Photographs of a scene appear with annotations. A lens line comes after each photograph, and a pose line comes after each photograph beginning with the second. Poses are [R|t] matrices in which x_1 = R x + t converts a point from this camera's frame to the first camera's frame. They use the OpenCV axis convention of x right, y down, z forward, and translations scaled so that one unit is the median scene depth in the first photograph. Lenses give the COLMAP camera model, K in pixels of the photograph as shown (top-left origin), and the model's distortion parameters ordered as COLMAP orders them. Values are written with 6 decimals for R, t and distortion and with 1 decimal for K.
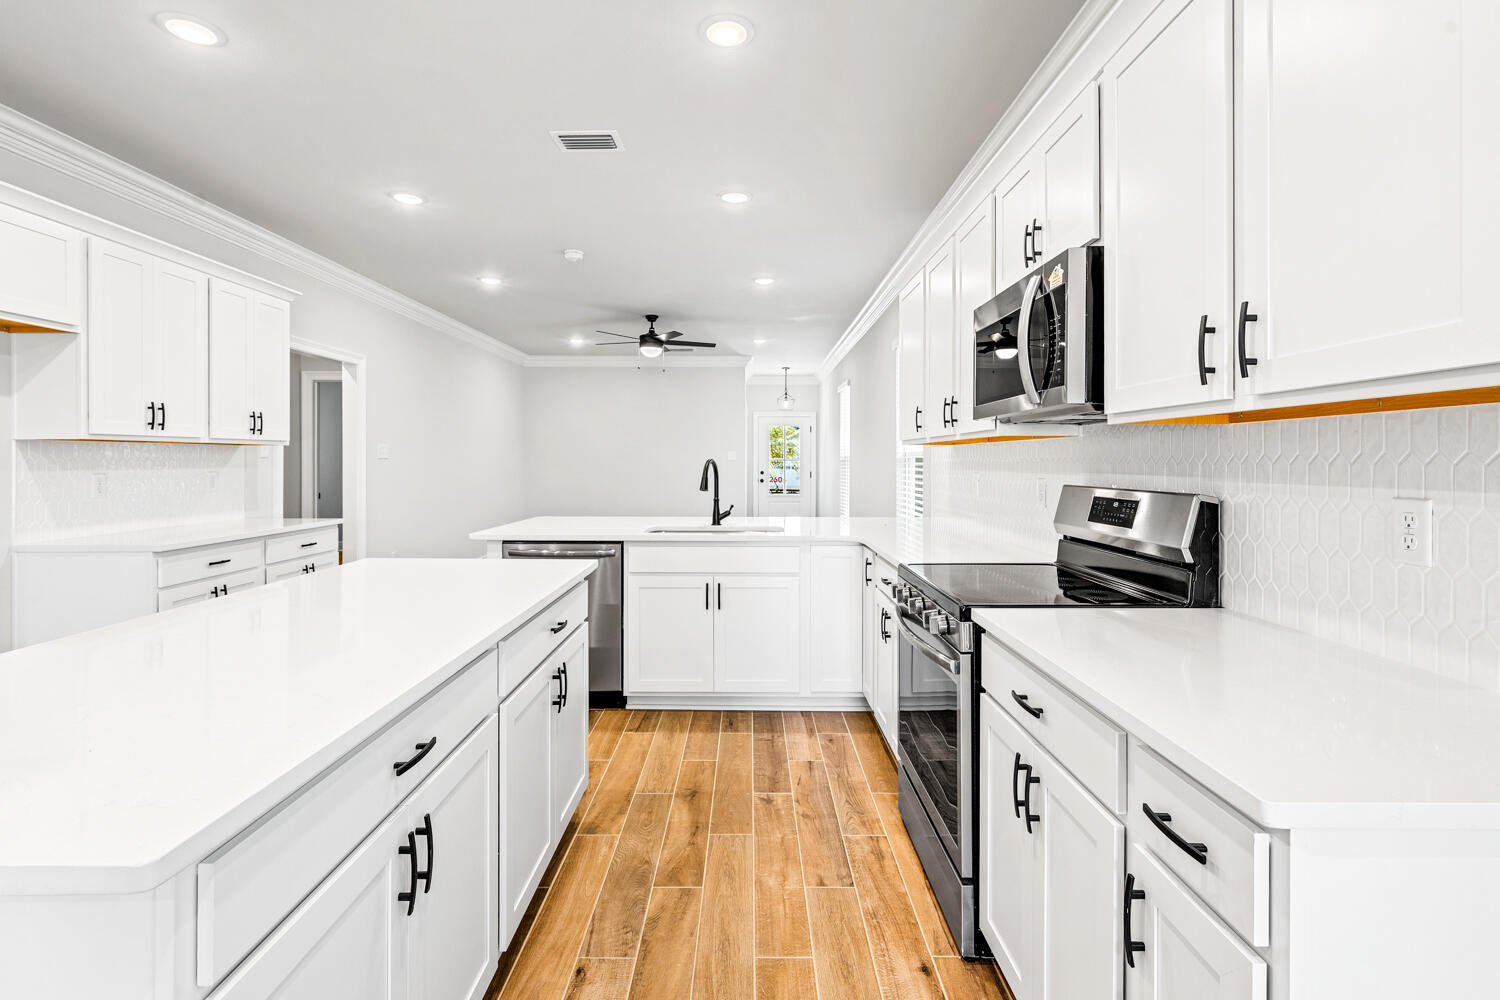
lens RADIAL K [[704.7, 0, 747.9], [0, 704.7, 457.3], [0, 0, 1]] dist [0.002827, 0.000772]
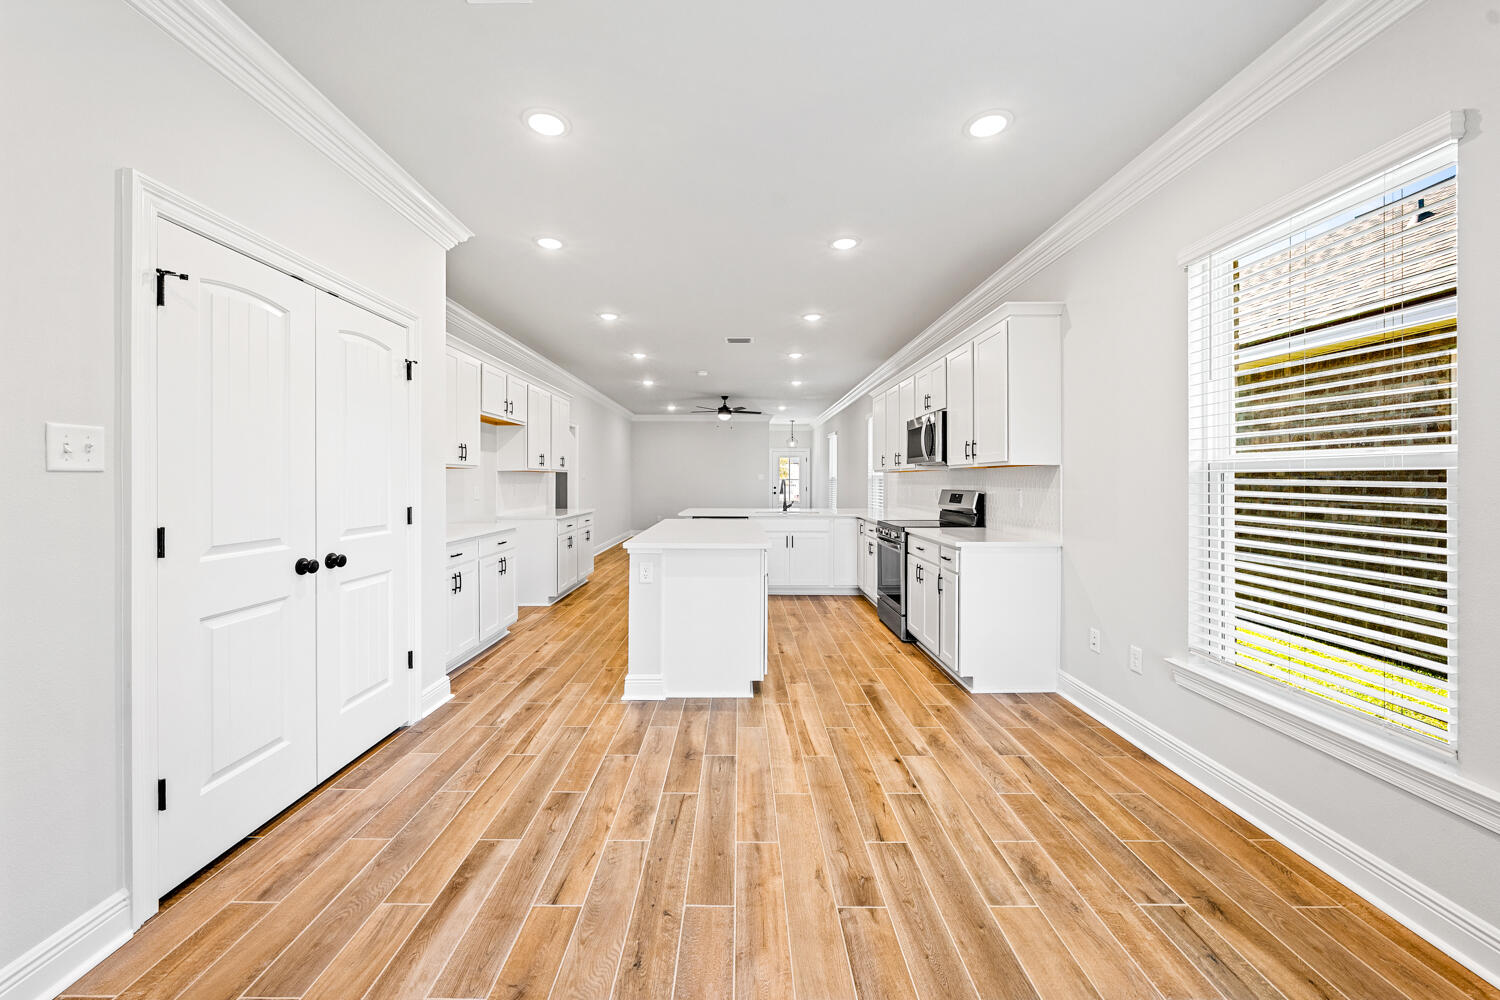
lens RADIAL K [[548.6, 0, 739.3], [0, 548.6, 476.2], [0, 0, 1]] dist [0.000404, -0.000073]
pose [[1.000000, -0.000160, 0.000028, -0.238632], [0.000160, 0.999998, -0.001945, -0.004014], [-0.000028, 0.001945, 0.999998, -0.820827]]
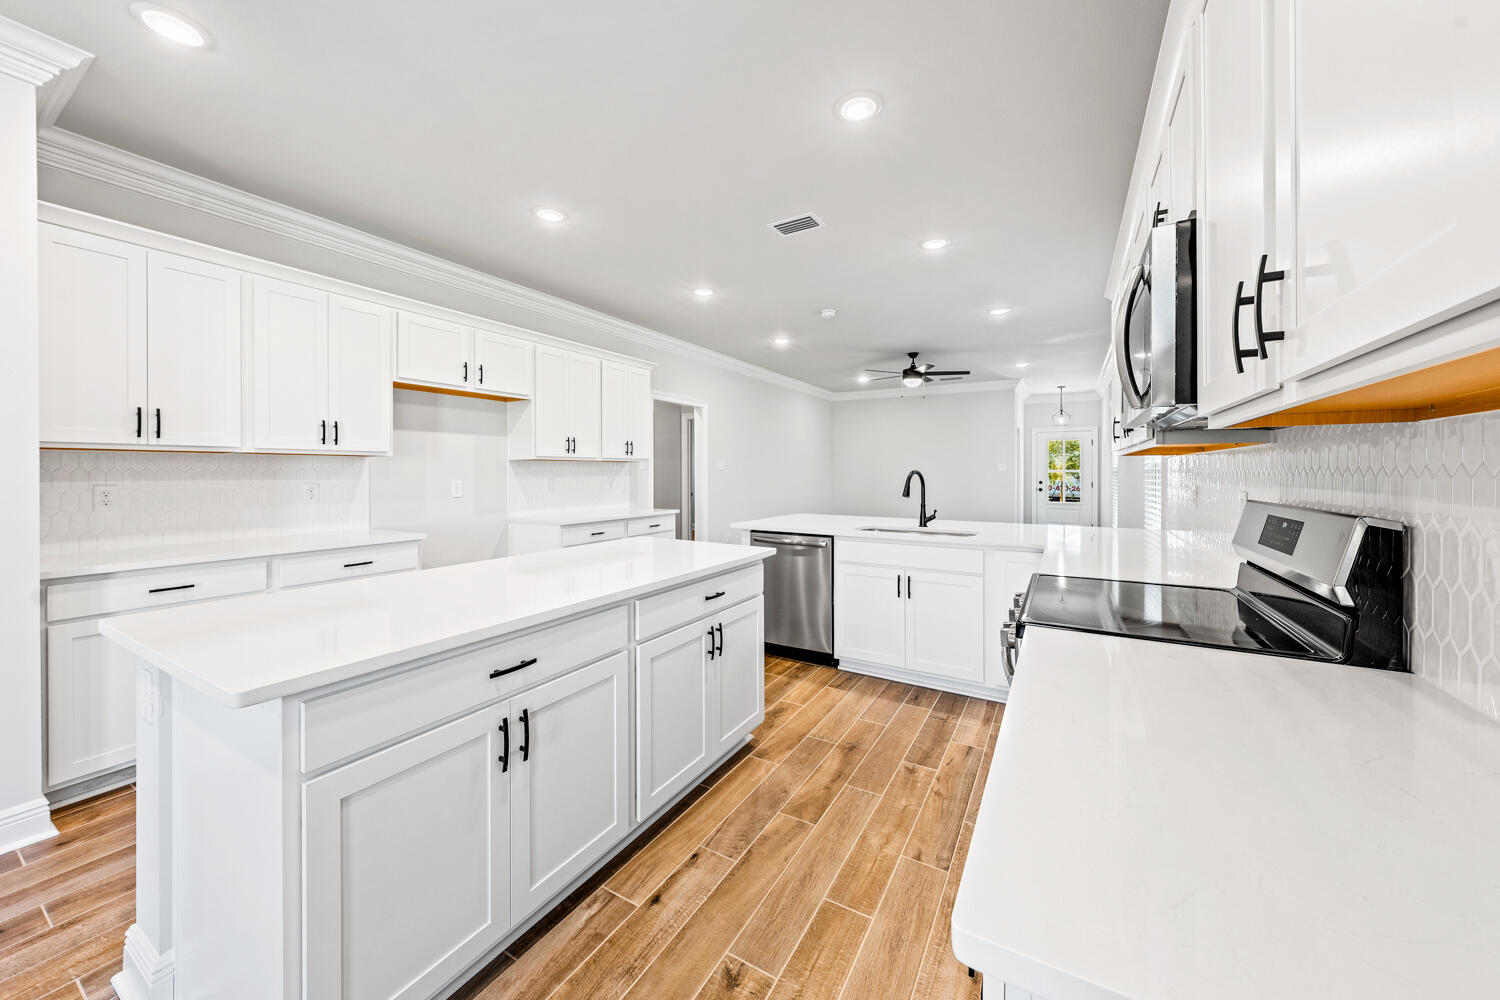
lens RADIAL K [[543.3, 0, 747.1], [0, 543.3, 469.2], [0, 0, 1]] dist [-0.000529, -0.000228]
pose [[0.864107, -0.001949, -0.503304, 0.209577], [0.002177, 0.999998, -0.000135, 0.000296], [0.503303, -0.000979, 0.864109, 0.096512]]
